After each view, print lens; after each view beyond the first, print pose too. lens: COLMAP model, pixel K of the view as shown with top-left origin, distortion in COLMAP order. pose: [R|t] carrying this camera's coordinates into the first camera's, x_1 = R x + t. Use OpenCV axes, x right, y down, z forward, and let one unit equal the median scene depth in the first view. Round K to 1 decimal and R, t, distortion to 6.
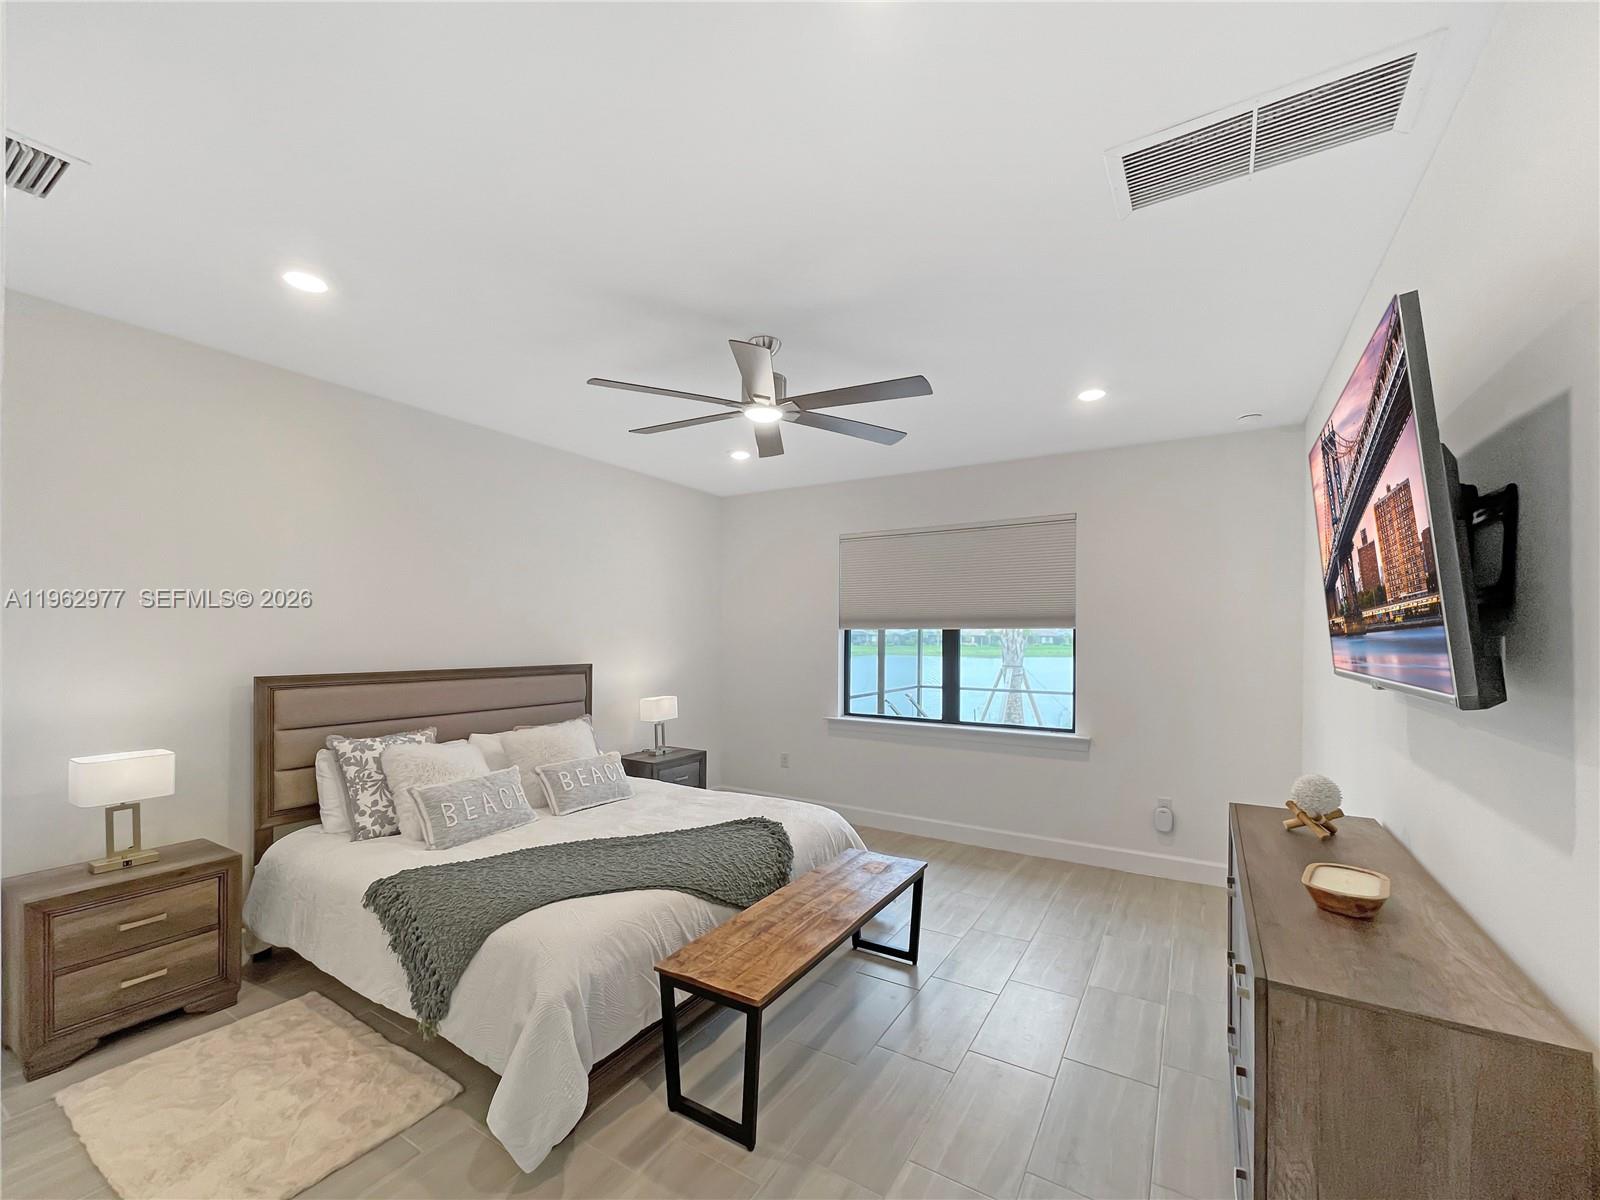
lens RADIAL K [[654.3, 0, 801.5], [0, 654.3, 610.0], [0, 0, 1]] dist [0.000367, 0.000273]
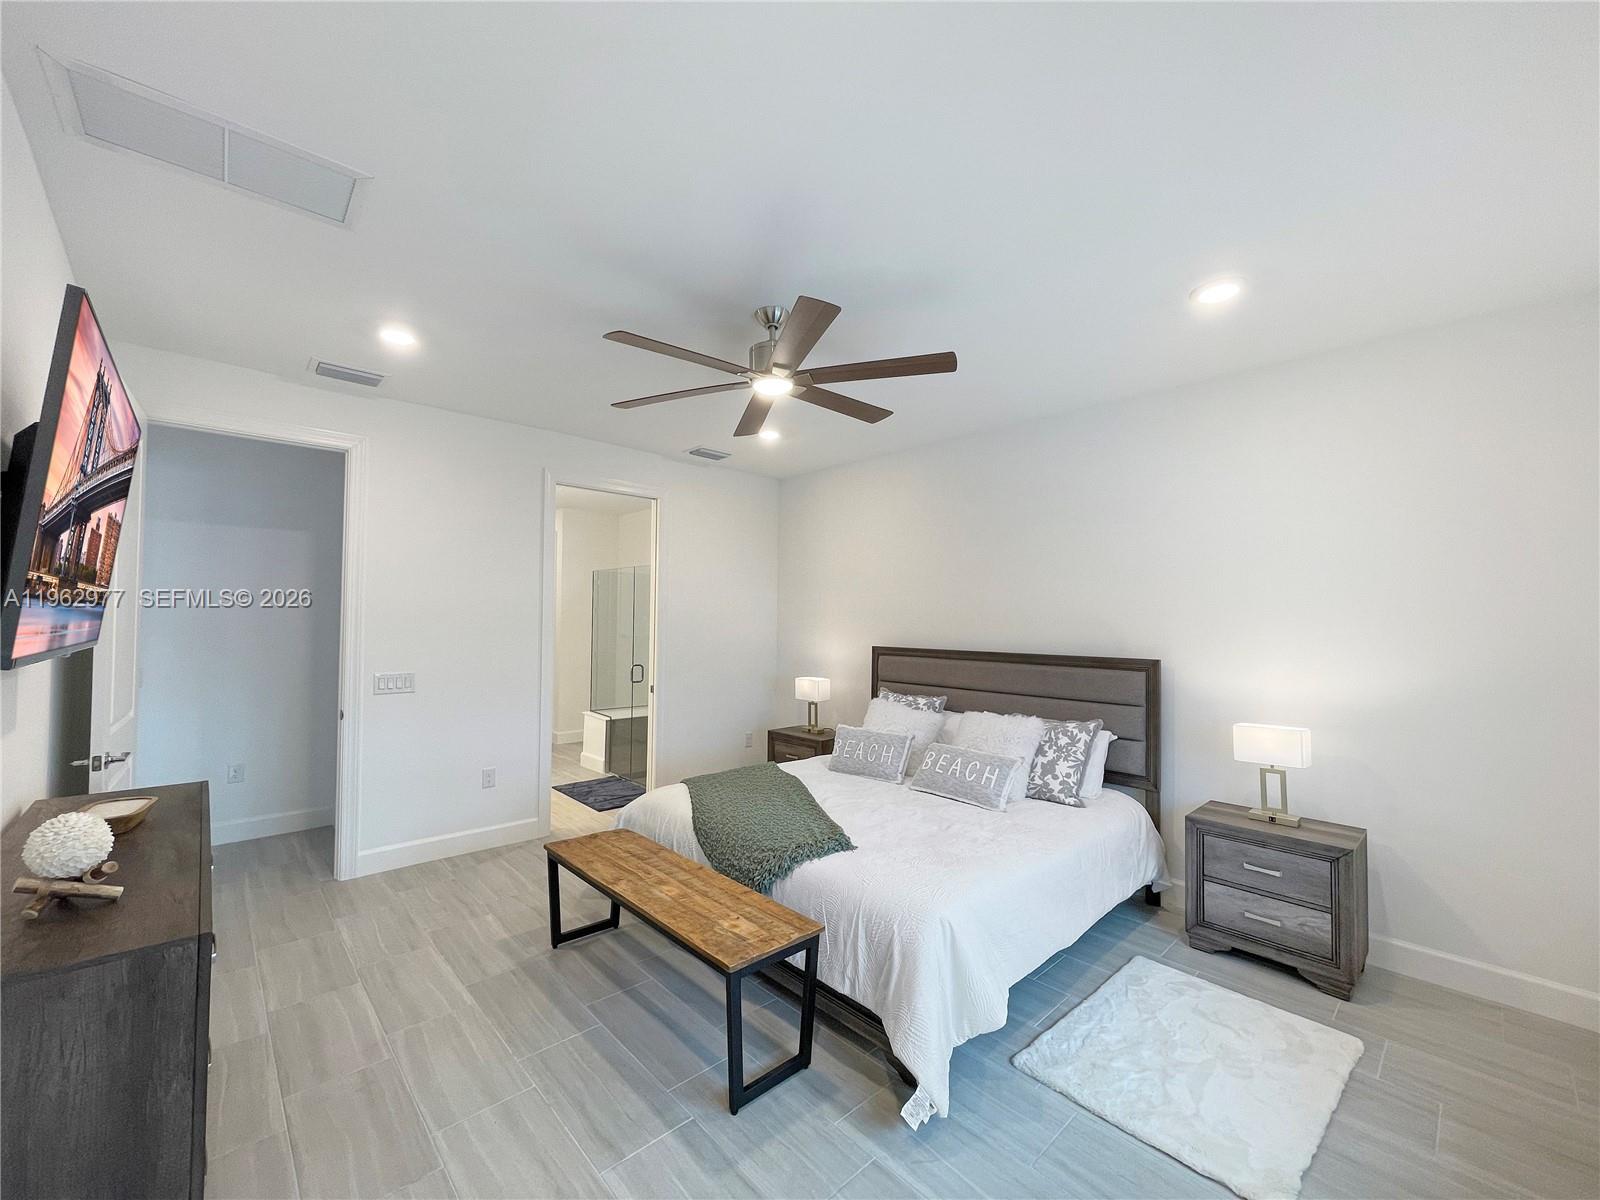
lens RADIAL K [[654.3, 0, 801.6], [0, 654.3, 598.9], [0, 0, 1]] dist [0.000367, 0.000273]
pose [[-0.280968, -0.047933, -0.958520, 0.381441], [0.040680, 0.997260, -0.061795, 0.035288], [0.958855, -0.056355, -0.278248, 0.598158]]
